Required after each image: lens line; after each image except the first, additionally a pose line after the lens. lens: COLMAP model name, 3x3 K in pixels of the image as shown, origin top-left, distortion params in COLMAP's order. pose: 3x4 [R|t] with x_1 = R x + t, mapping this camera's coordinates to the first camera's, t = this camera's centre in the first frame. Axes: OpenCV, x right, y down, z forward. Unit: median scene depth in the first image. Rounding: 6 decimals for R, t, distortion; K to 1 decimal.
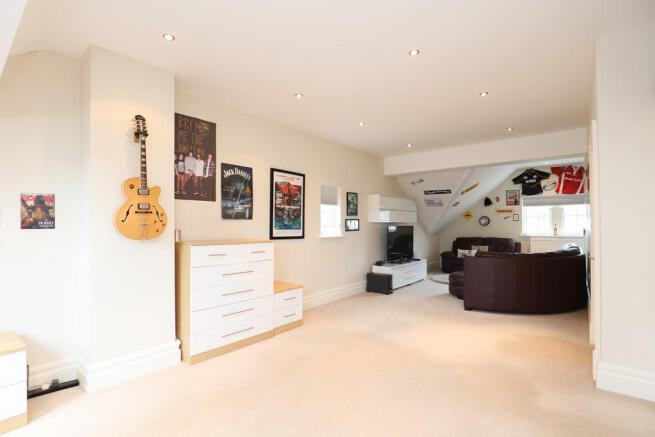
lens RADIAL K [[311.5, 0, 329.4], [0, 311.5, 220.6], [0, 0, 1]] dist [-0.029268, 0.000430]
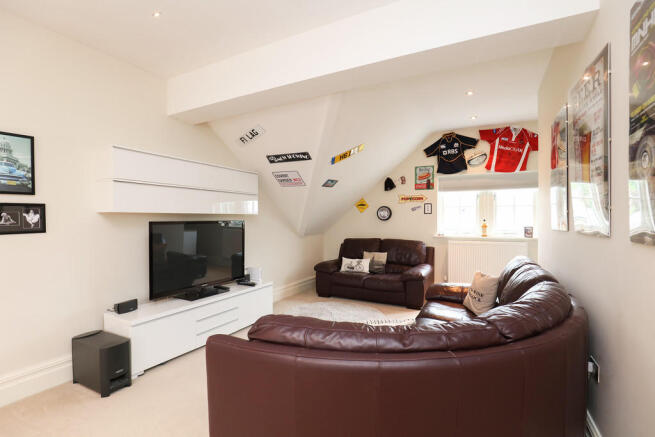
lens RADIAL K [[311.5, 0, 326.2], [0, 311.5, 222.2], [0, 0, 1]] dist [-0.029268, 0.000430]
pose [[0.981338, 0.003607, 0.192258, 0.279369], [-0.008538, 0.999655, 0.024825, 0.004478], [-0.192103, -0.026004, 0.981030, 0.414900]]
